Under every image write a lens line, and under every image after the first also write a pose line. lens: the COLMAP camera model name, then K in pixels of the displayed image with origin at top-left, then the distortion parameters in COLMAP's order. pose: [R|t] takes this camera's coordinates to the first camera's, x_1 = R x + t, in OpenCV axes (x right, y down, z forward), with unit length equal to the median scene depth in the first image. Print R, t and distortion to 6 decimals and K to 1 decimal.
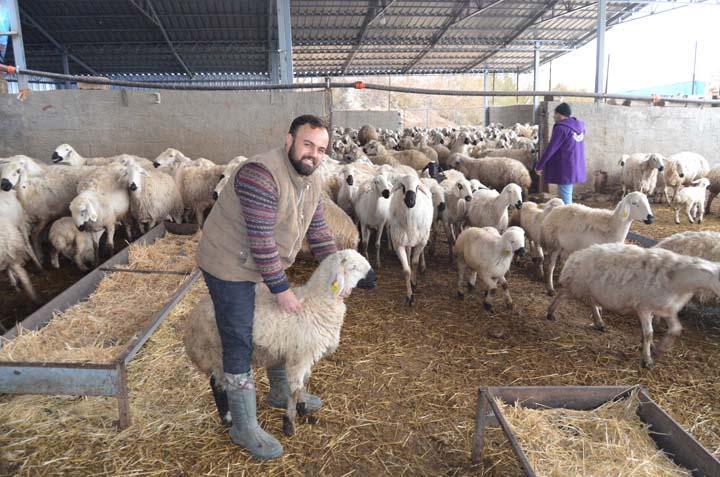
lens RADIAL K [[560.1, 0, 360.0], [0, 560.1, 238.5], [0, 0, 1]] dist [-0.089371, 0.038998]
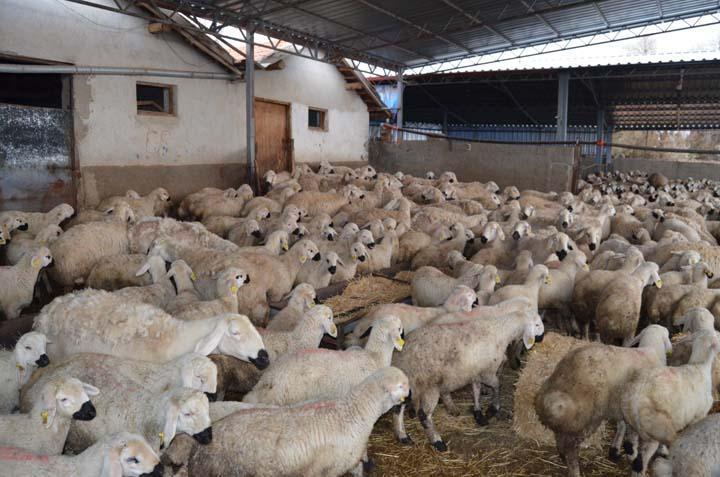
lens RADIAL K [[560.1, 0, 360.0], [0, 560.1, 238.5], [0, 0, 1]] dist [-0.089371, 0.038998]
pose [[0.783151, 0.119519, -0.610238, 0.347027], [-0.166714, 0.985784, -0.020880, 0.082434], [0.599067, 0.118087, 0.791943, -0.386324]]
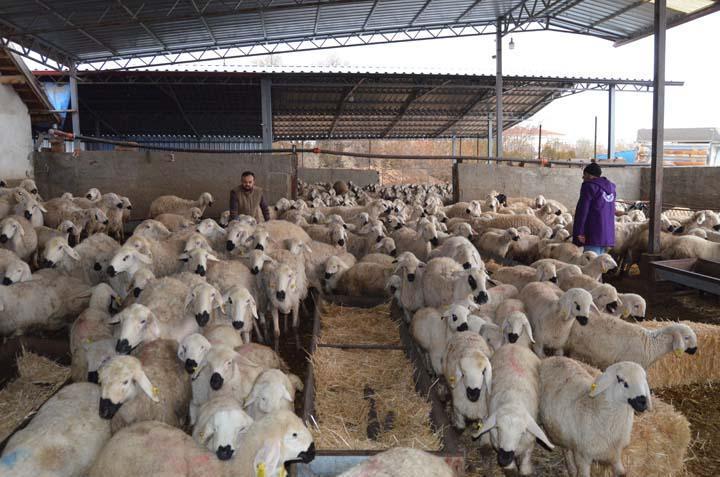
lens RADIAL K [[560.1, 0, 360.0], [0, 560.1, 238.5], [0, 0, 1]] dist [-0.089371, 0.038998]
pose [[0.999848, 0.014344, -0.009874, 0.107940], [-0.015280, 0.994625, -0.102411, 0.073422], [0.008352, 0.102546, 0.994693, -0.319041]]
